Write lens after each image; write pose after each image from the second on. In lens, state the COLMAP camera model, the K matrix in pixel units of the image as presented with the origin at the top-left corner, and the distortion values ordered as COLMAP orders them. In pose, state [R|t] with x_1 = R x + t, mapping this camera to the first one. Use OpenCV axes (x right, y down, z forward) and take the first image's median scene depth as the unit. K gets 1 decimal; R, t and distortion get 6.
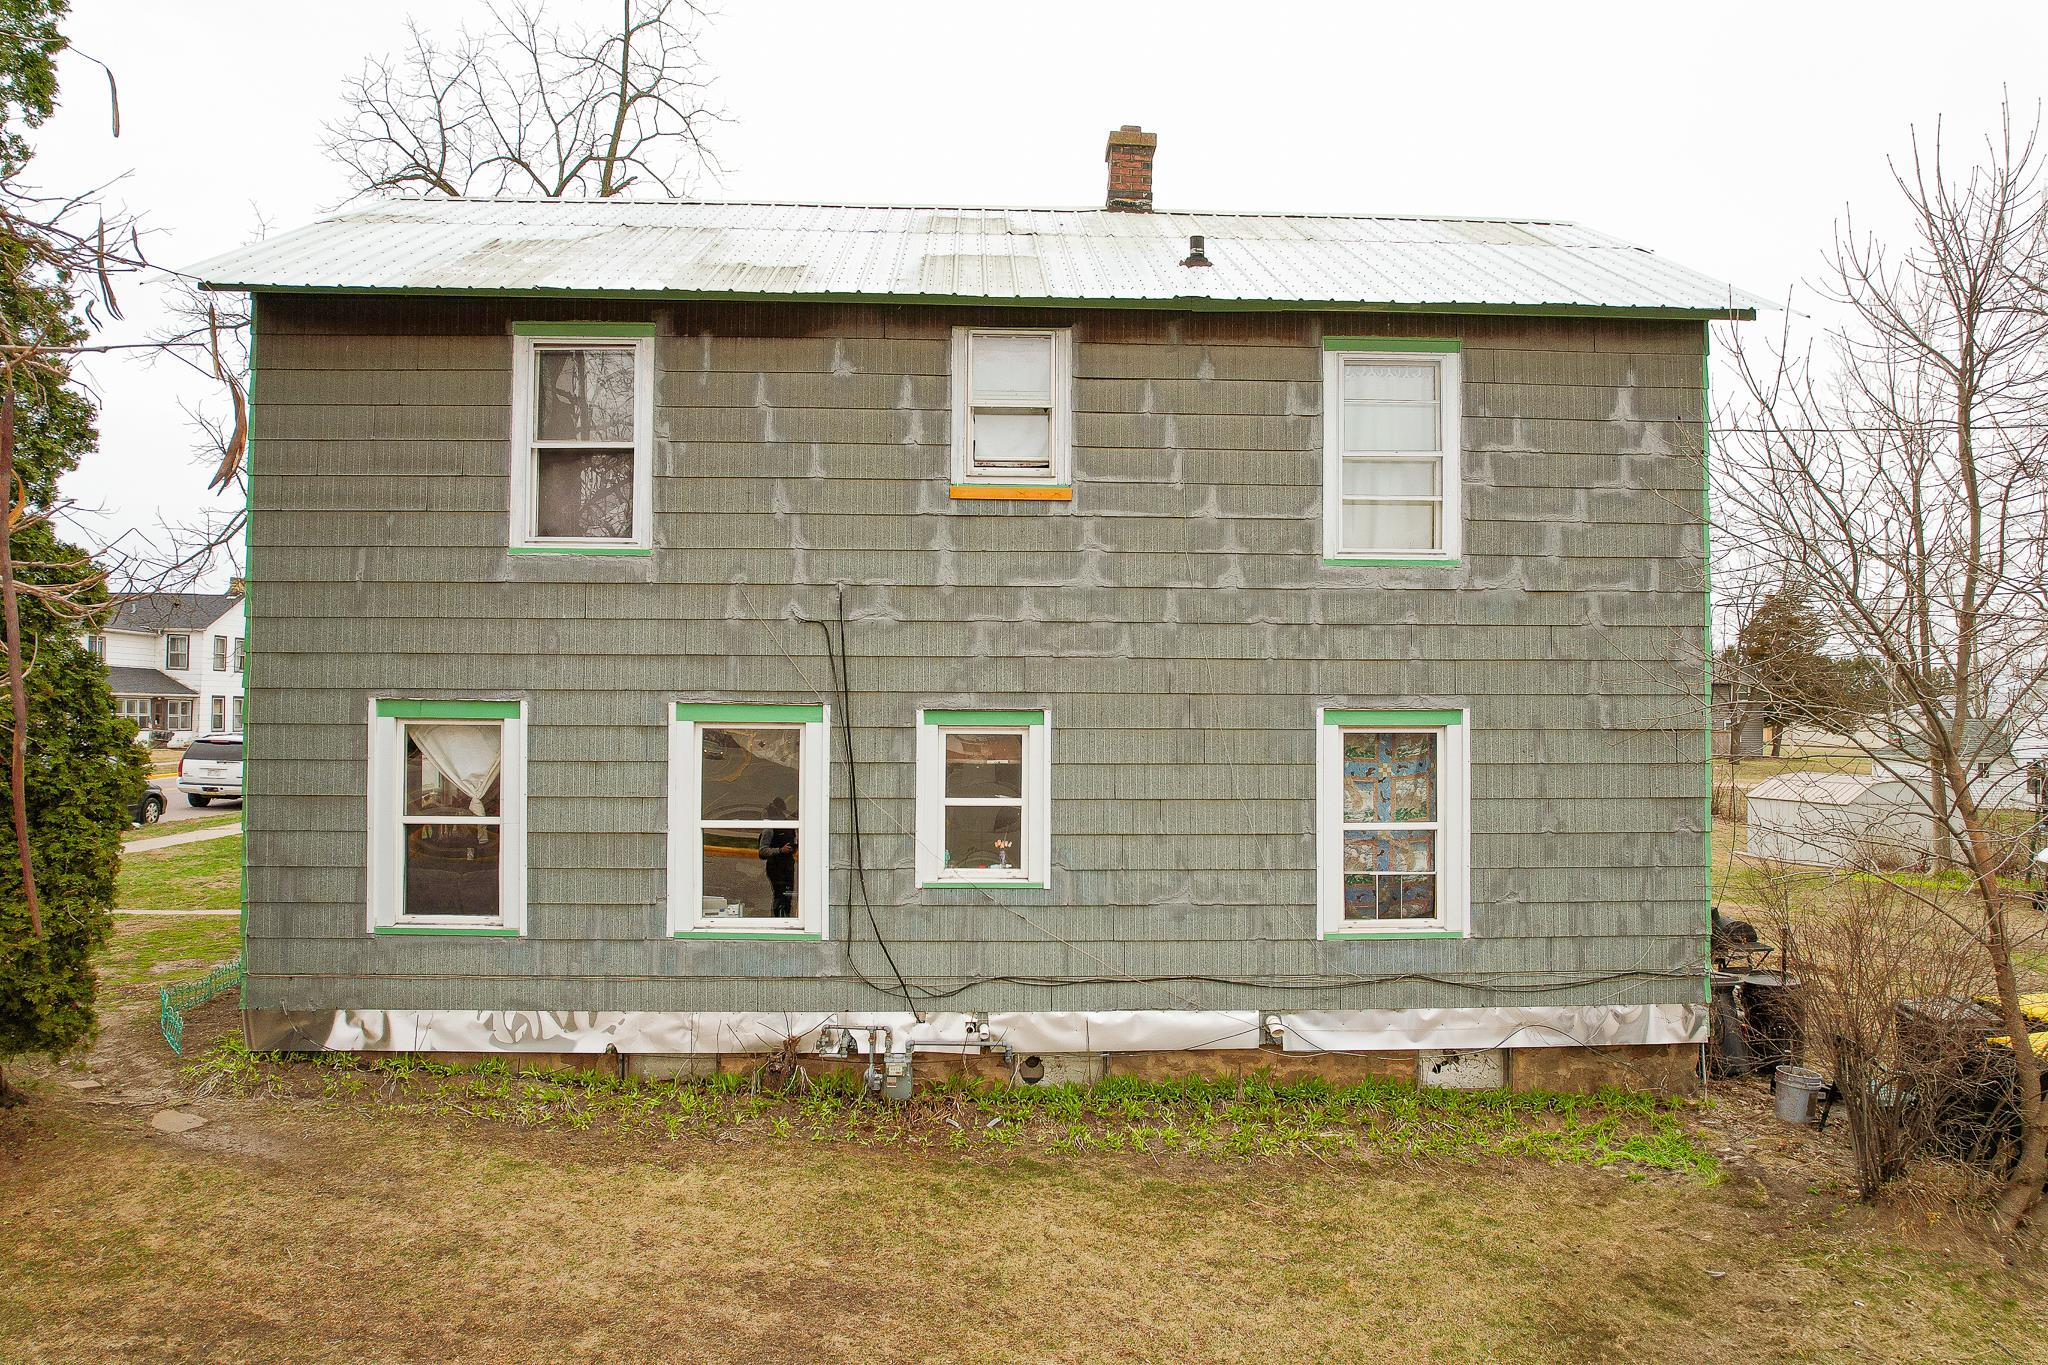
lens RADIAL K [[1301.0, 0, 1007.9], [0, 1301.0, 687.1], [0, 0, 1]] dist [-0.074078, 0.064130]
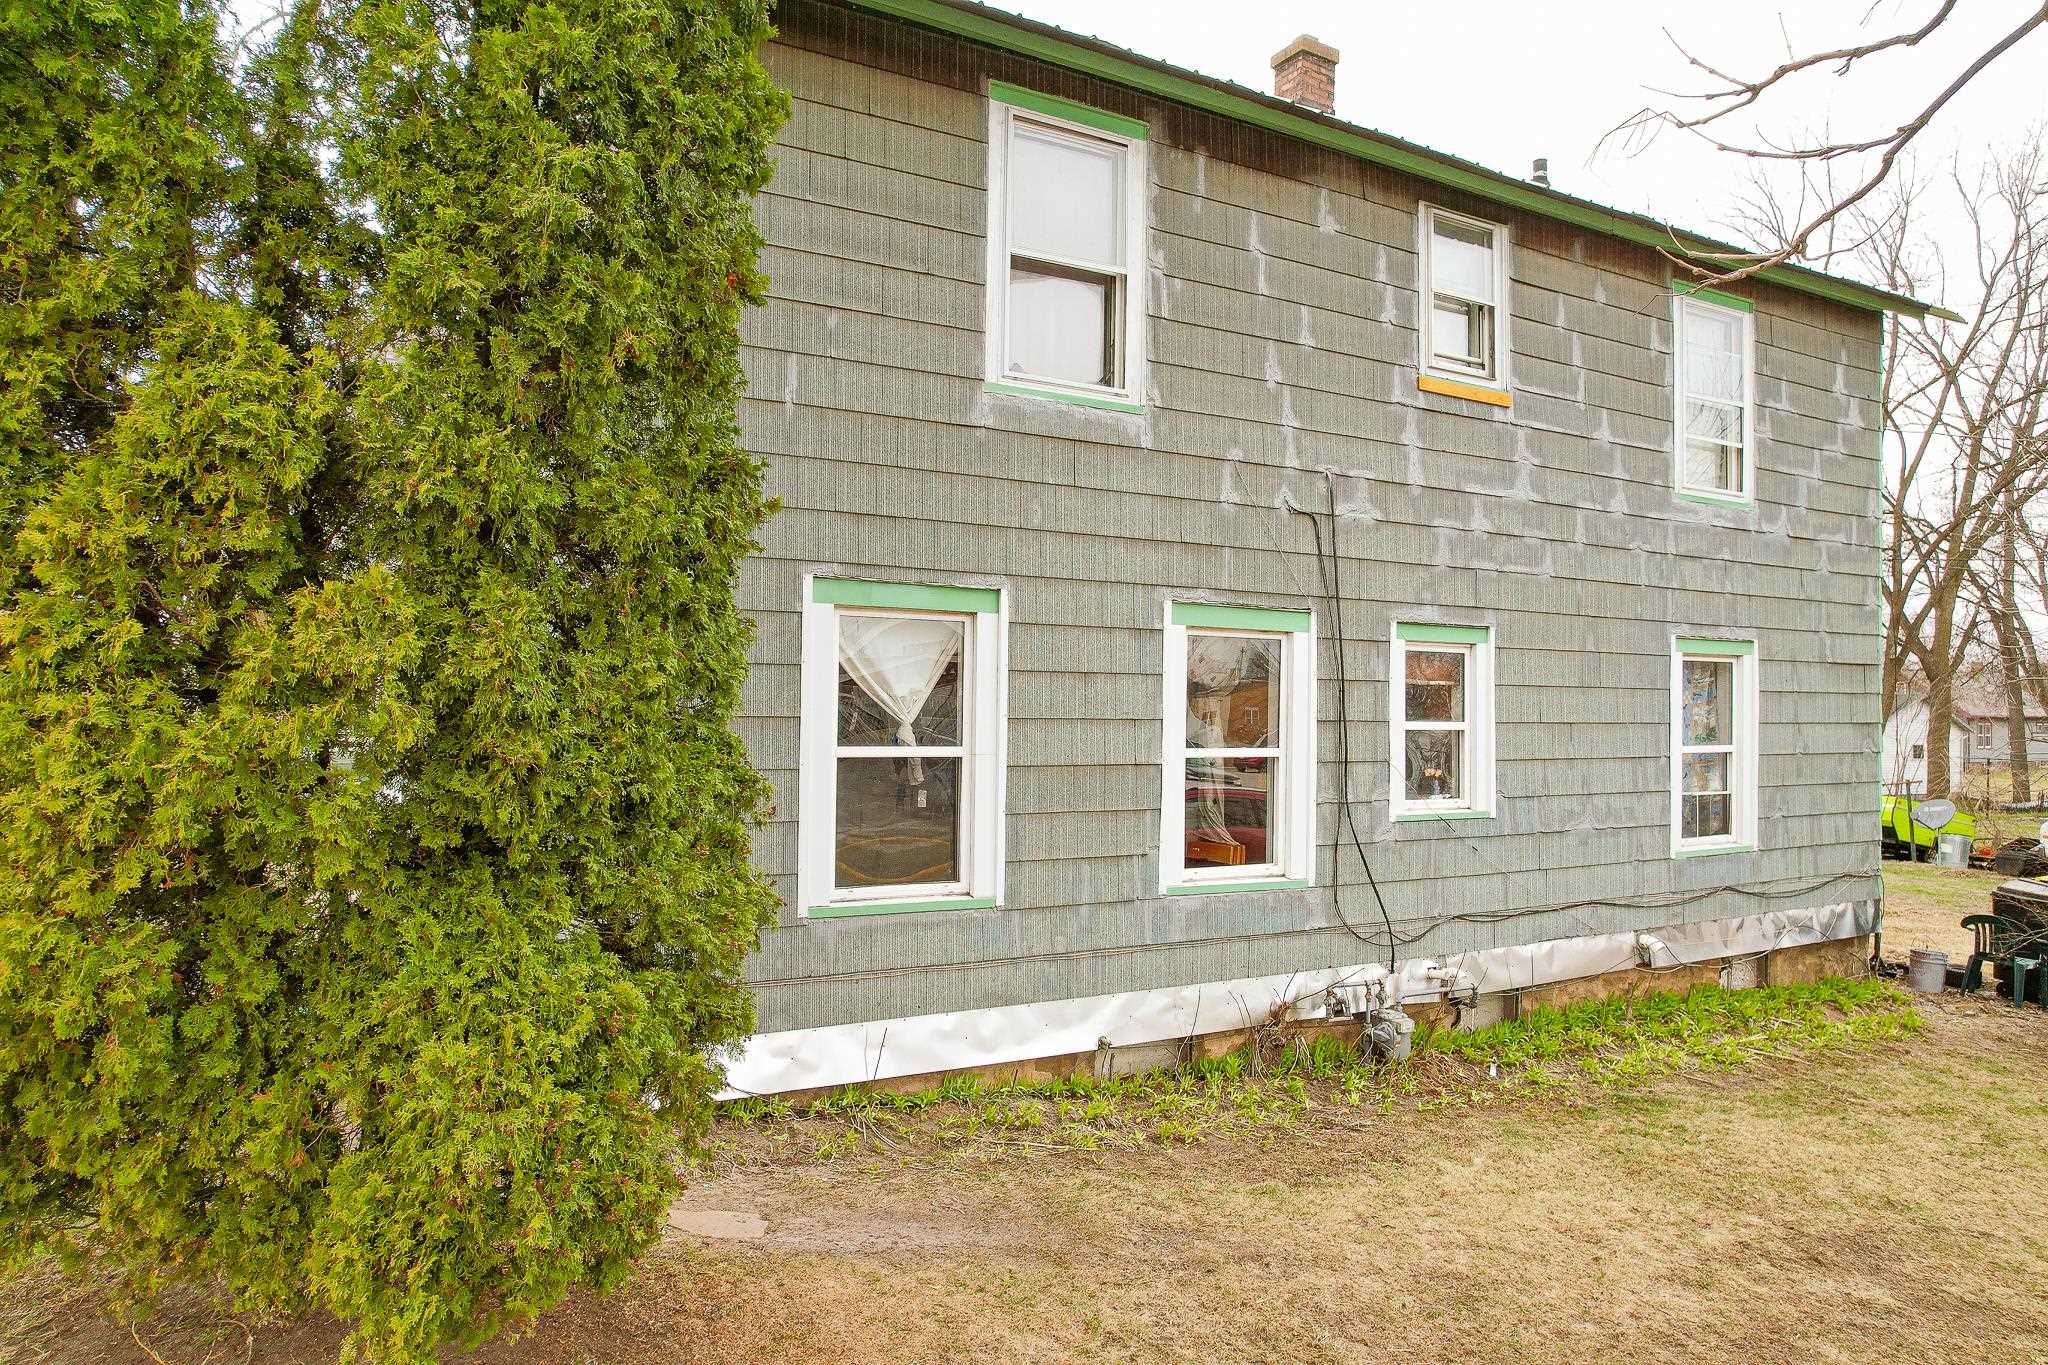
lens RADIAL K [[1301.0, 0, 1043.5], [0, 1301.0, 689.7], [0, 0, 1]] dist [-0.074078, 0.064130]
pose [[0.889847, 0.011666, 0.456109, -0.688153], [-0.015036, 0.999880, 0.003760, 0.064779], [-0.456010, -0.010203, 0.889916, 0.320108]]
